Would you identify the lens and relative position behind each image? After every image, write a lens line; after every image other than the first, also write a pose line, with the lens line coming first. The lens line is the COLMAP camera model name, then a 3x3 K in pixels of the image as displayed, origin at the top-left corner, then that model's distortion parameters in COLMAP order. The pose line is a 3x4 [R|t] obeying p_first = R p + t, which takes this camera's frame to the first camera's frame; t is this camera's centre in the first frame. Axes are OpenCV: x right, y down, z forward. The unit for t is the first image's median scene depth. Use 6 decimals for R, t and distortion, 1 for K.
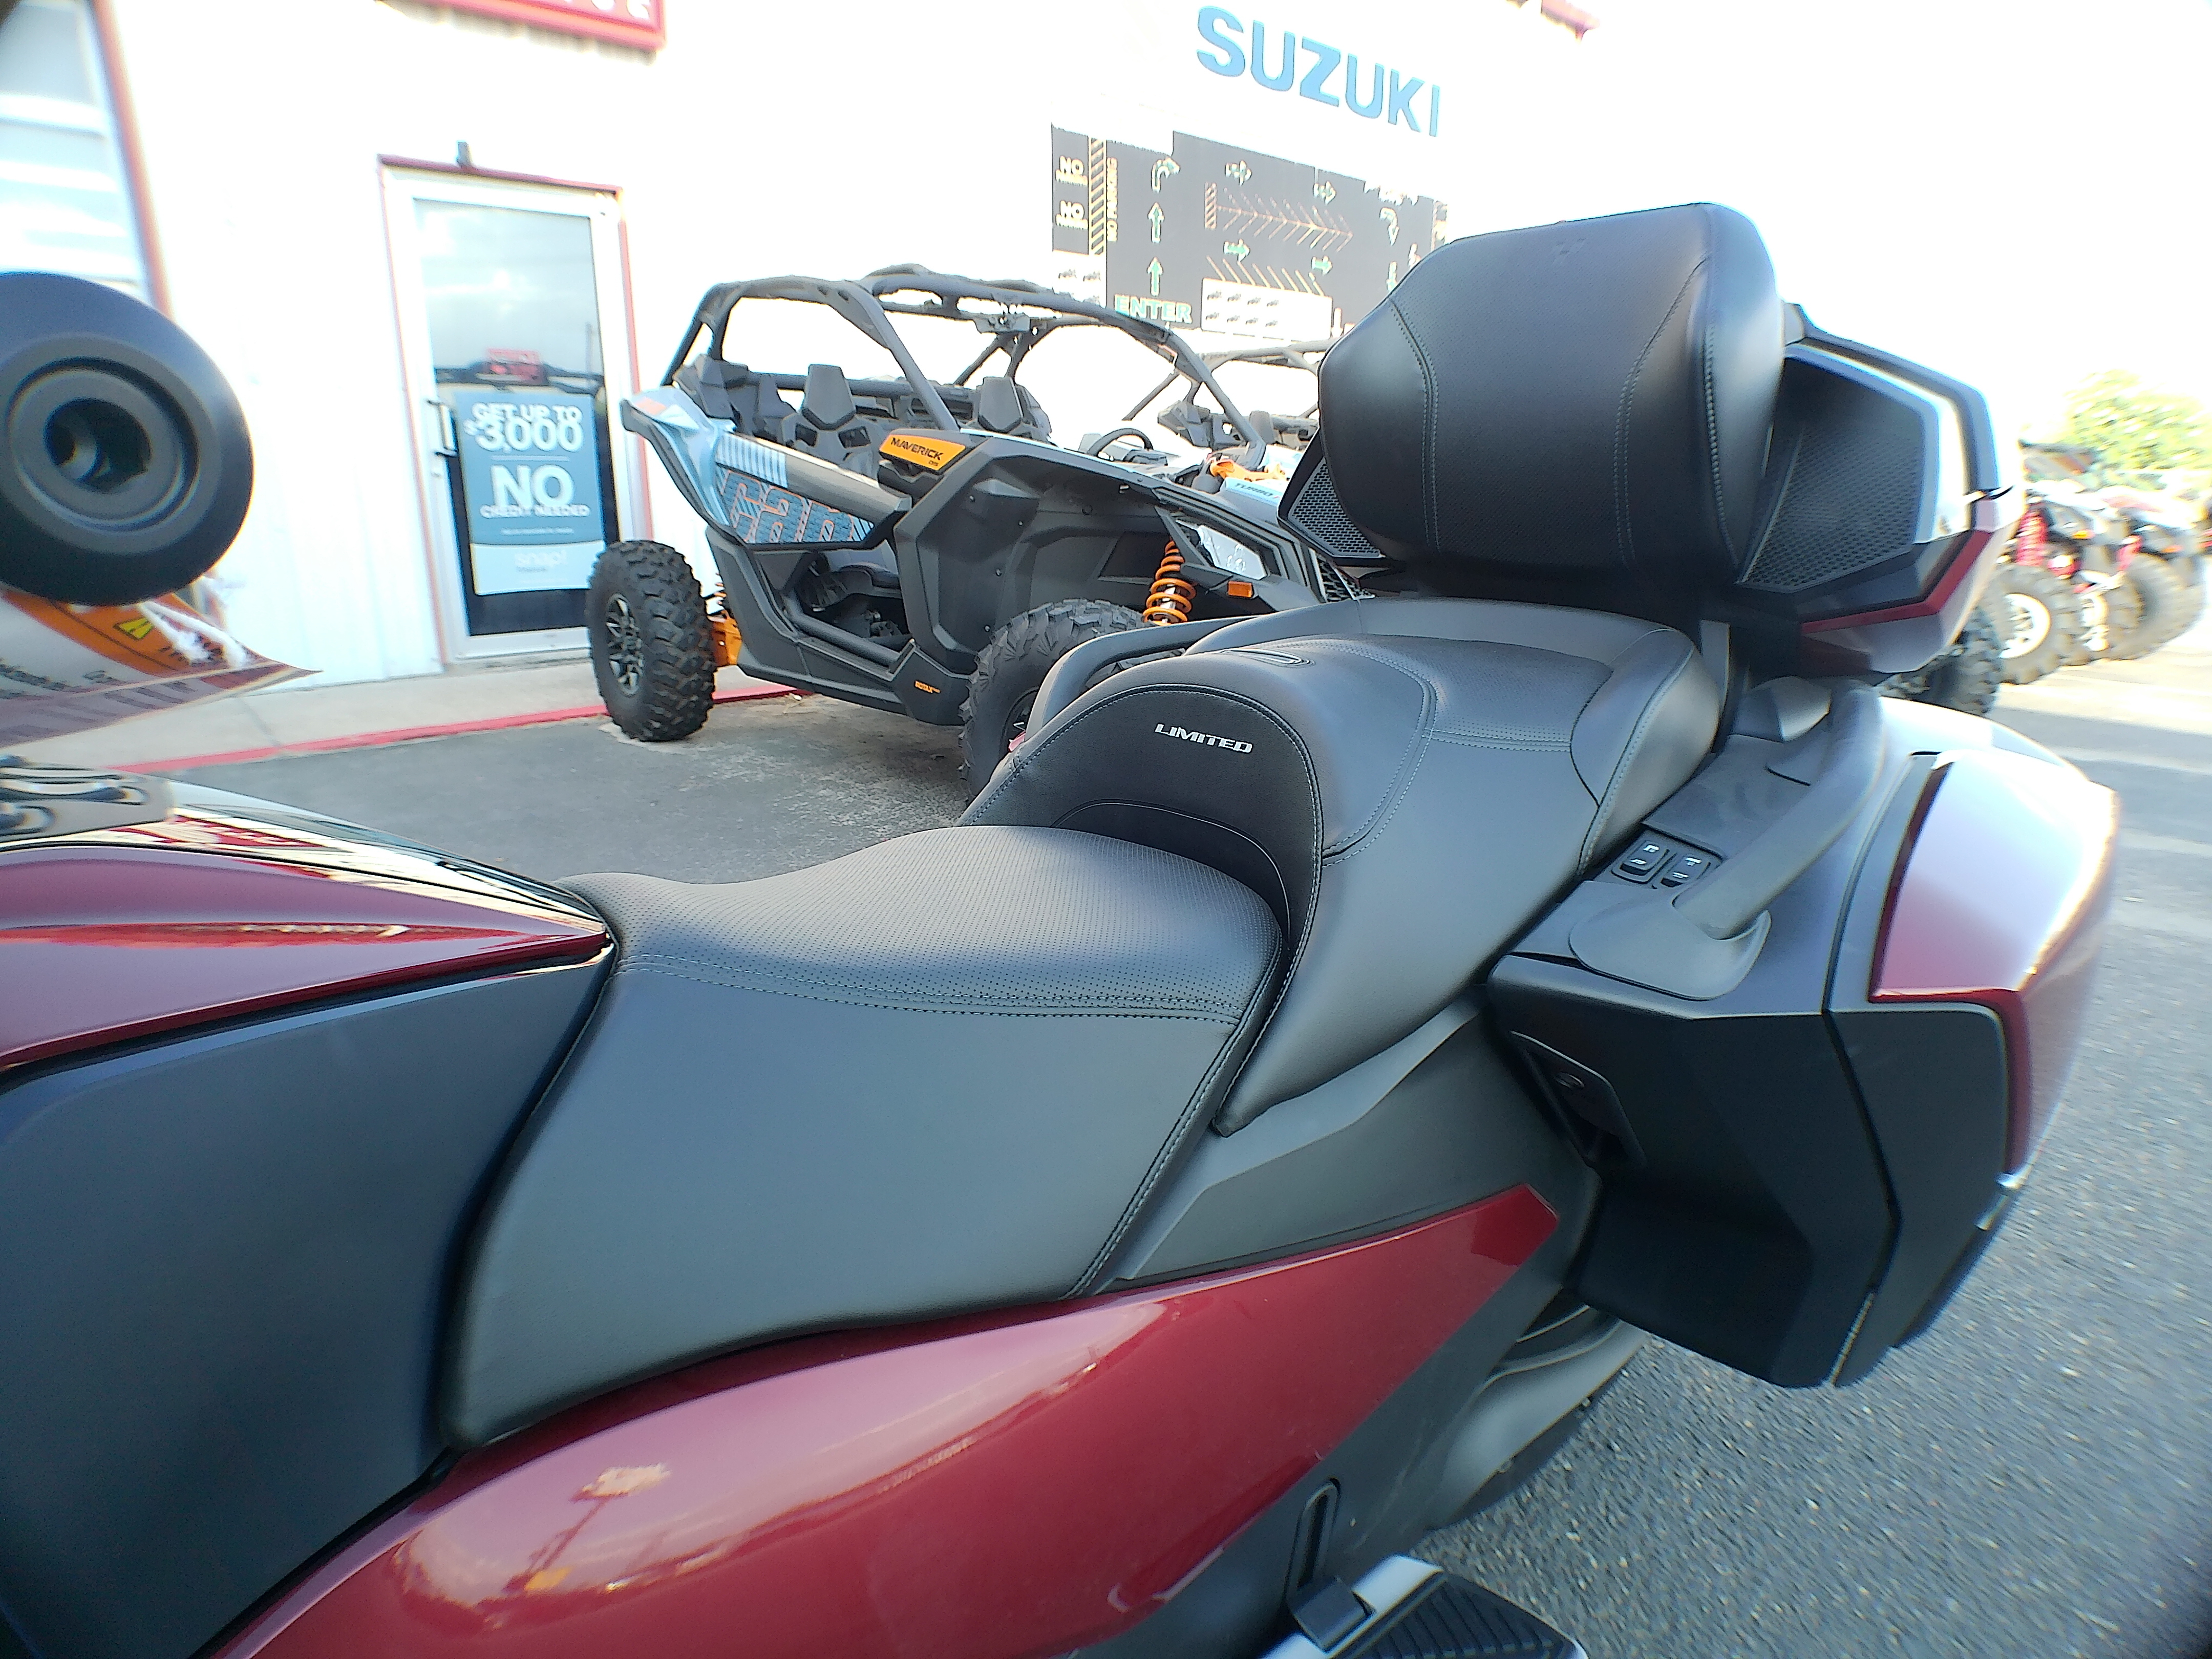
lens RADIAL K [[1228.1, 0, 1124.4], [0, 1228.1, 829.7], [0, 0, 1]] dist [-0.033000, 0.003737]
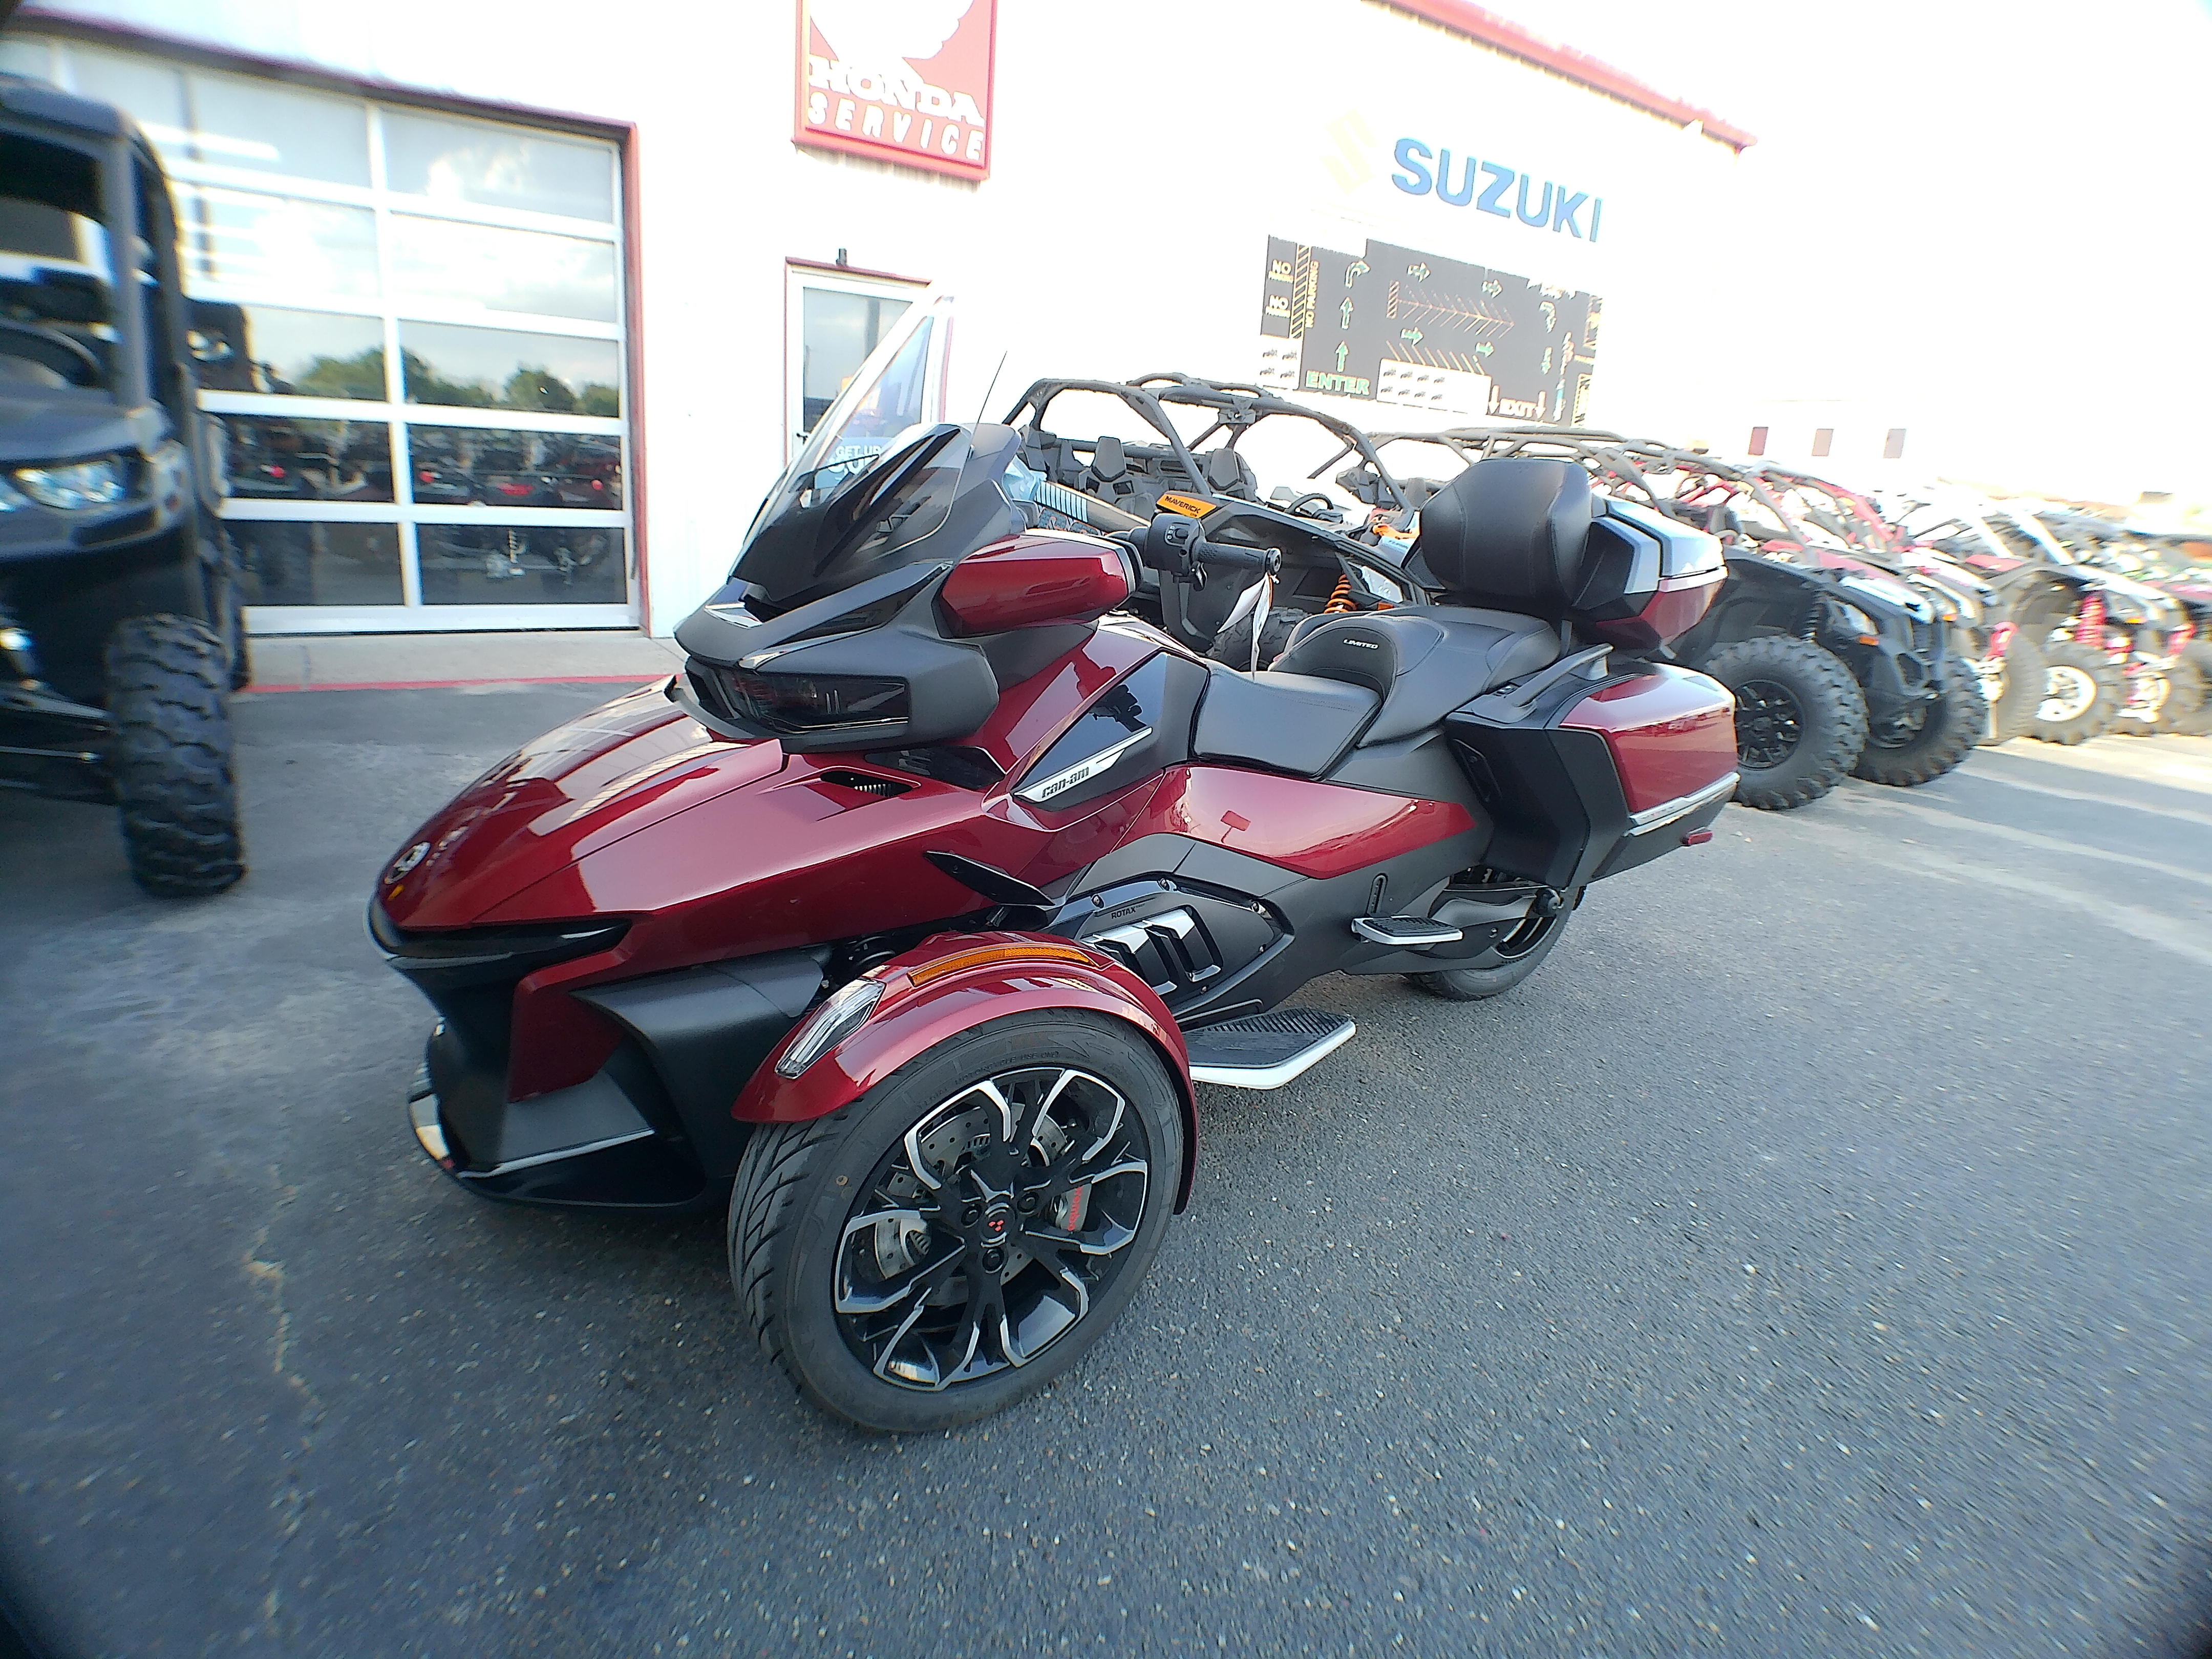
lens RADIAL K [[1228.1, 0, 1118.6], [0, 1228.1, 837.2], [0, 0, 1]] dist [-0.033000, 0.003737]
pose [[0.989738, 0.088479, -0.112202, -0.022190], [-0.089872, 0.995926, -0.007407, 0.073764], [0.111090, 0.017415, 0.993658, -0.314795]]
